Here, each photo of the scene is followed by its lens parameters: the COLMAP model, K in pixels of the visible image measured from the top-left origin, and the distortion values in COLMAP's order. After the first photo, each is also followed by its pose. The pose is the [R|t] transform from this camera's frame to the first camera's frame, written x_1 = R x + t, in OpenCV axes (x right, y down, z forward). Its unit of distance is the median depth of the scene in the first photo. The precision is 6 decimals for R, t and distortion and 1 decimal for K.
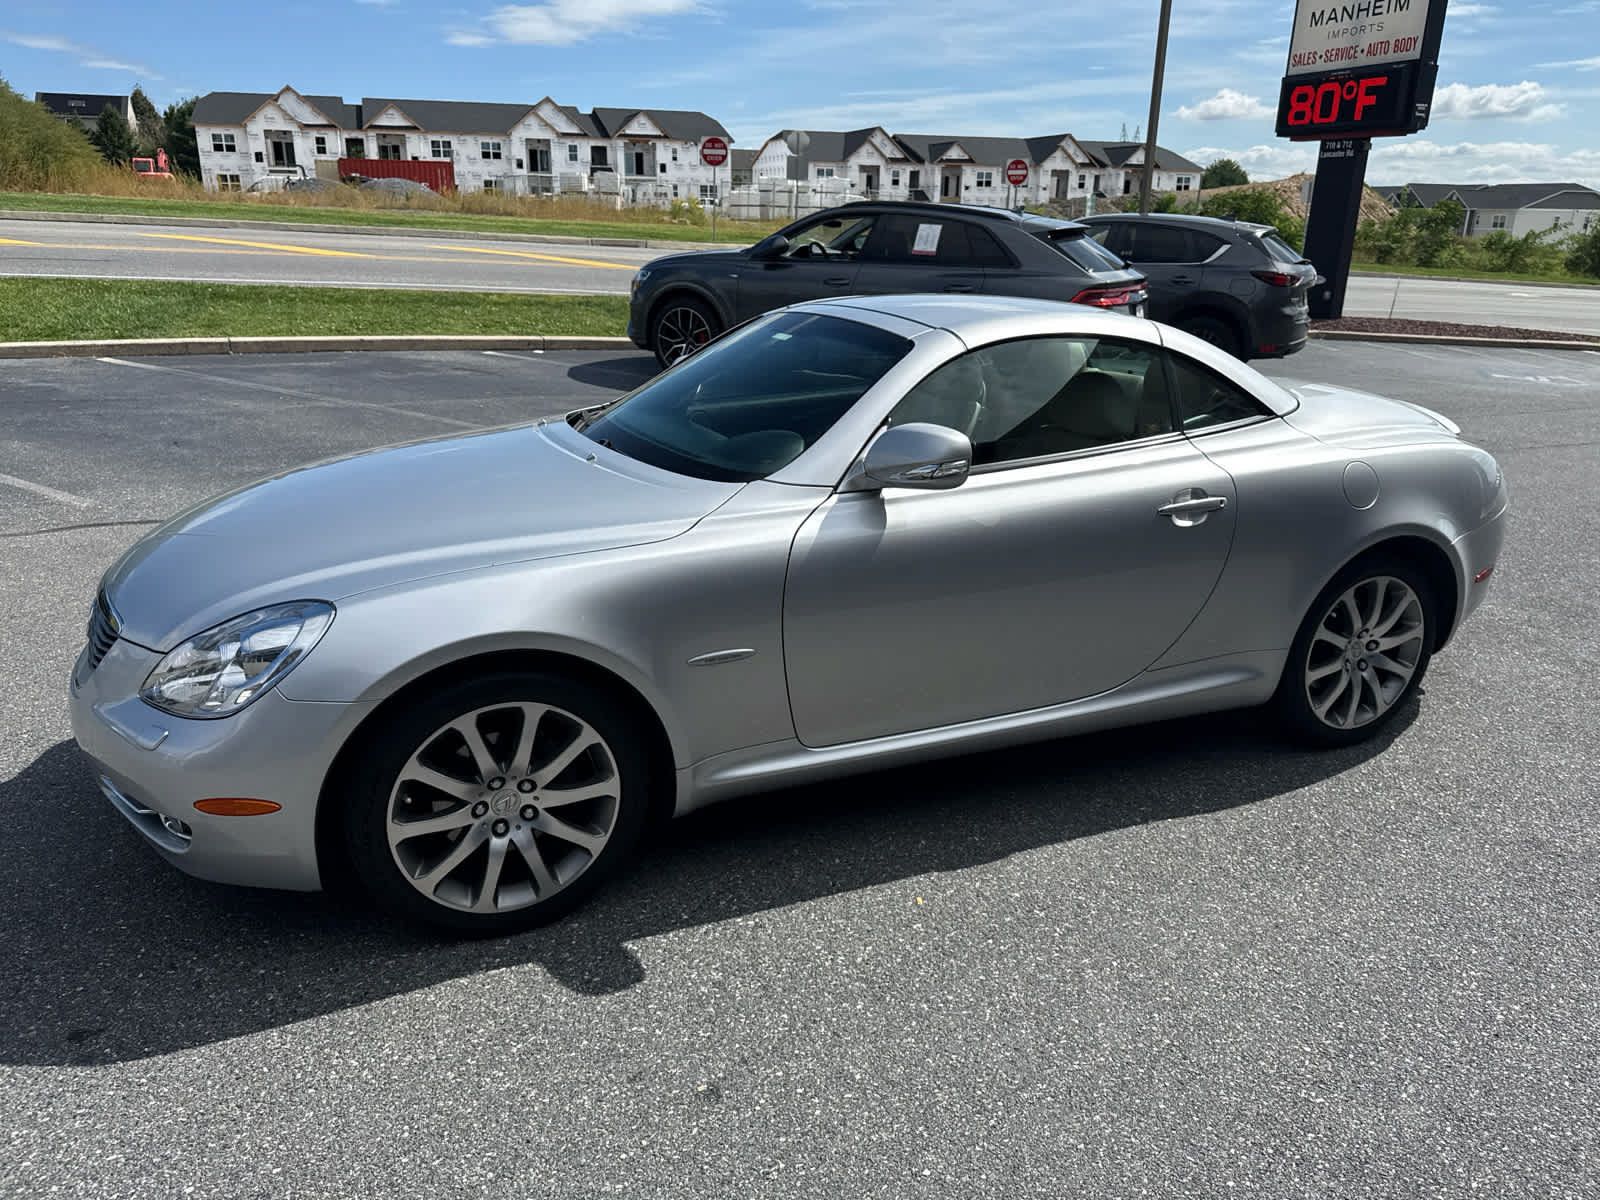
lens RADIAL K [[1136.0, 0, 805.5], [0, 1136.0, 588.9], [0, 0, 1]] dist [0.015829, -0.021454]
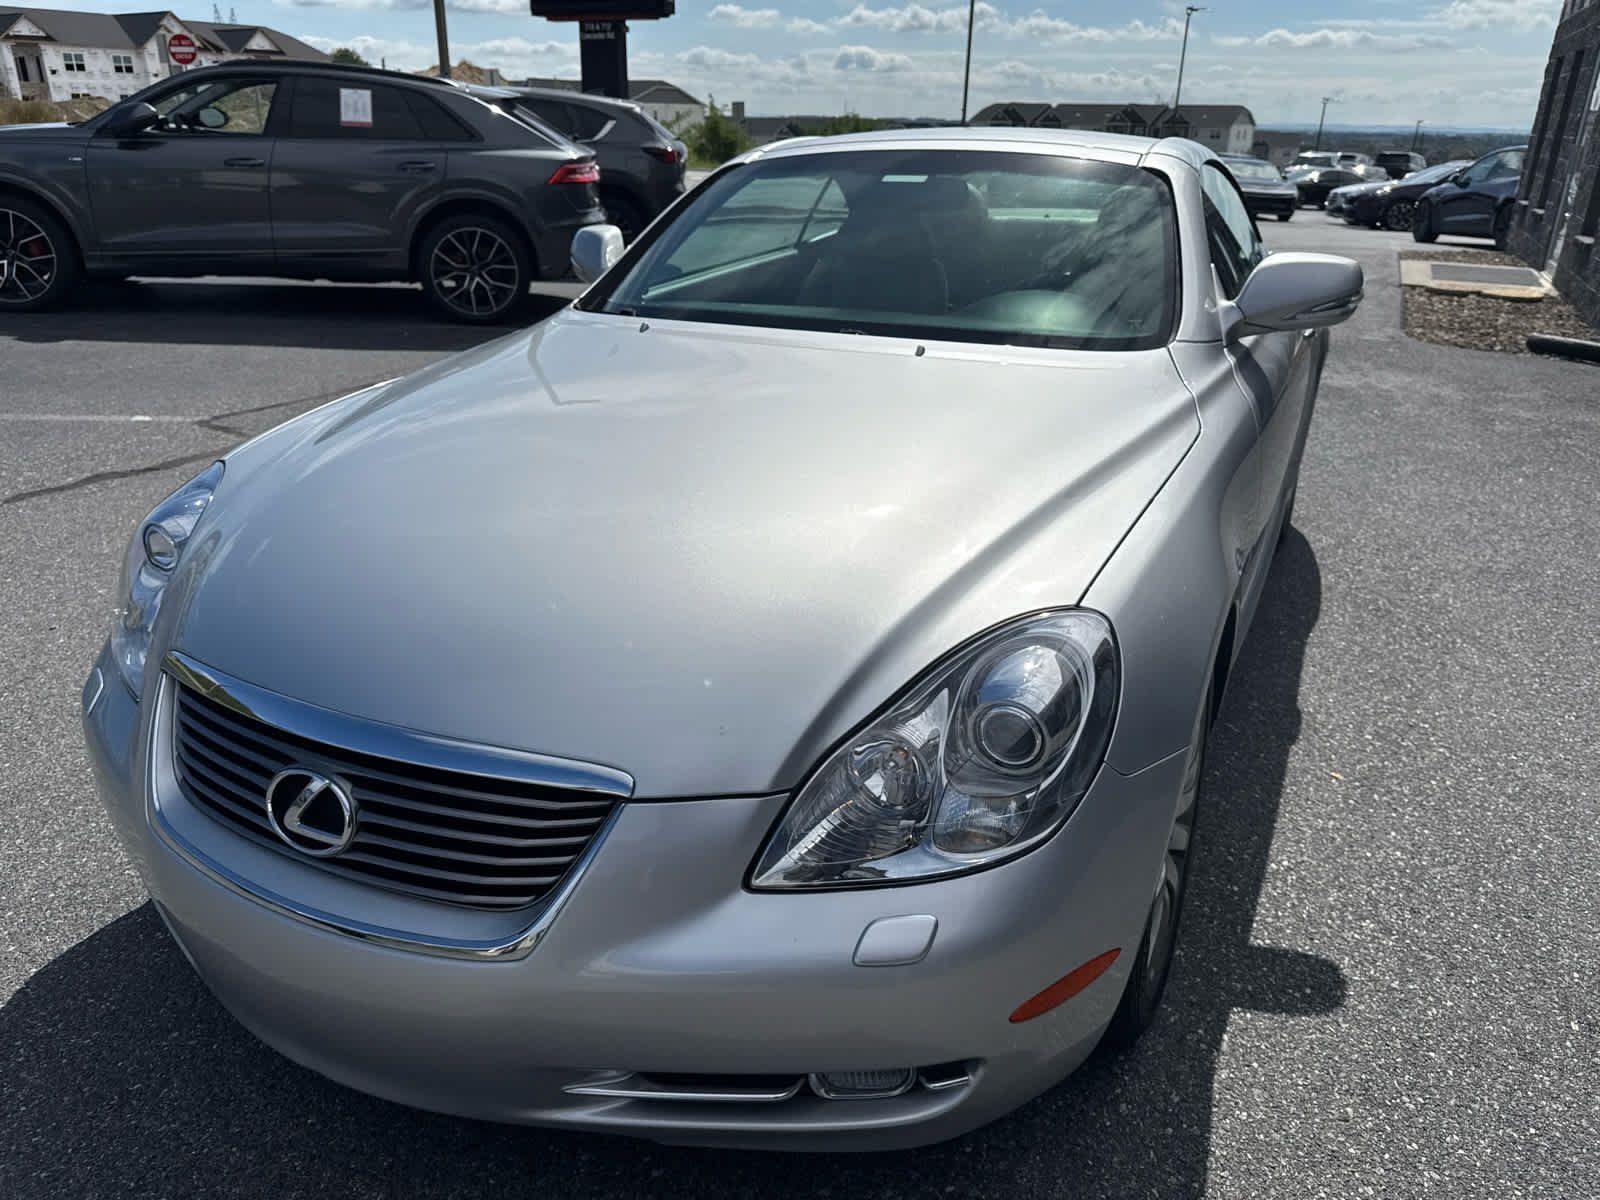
lens RADIAL K [[1136.0, 0, 805.5], [0, 1136.0, 588.9], [0, 0, 1]] dist [0.015829, -0.021454]
pose [[0.770056, -0.242342, 0.590156, -0.113940], [0.193804, 0.970188, 0.145517, -0.014036], [-0.607827, 0.002318, 0.794066, 0.079853]]
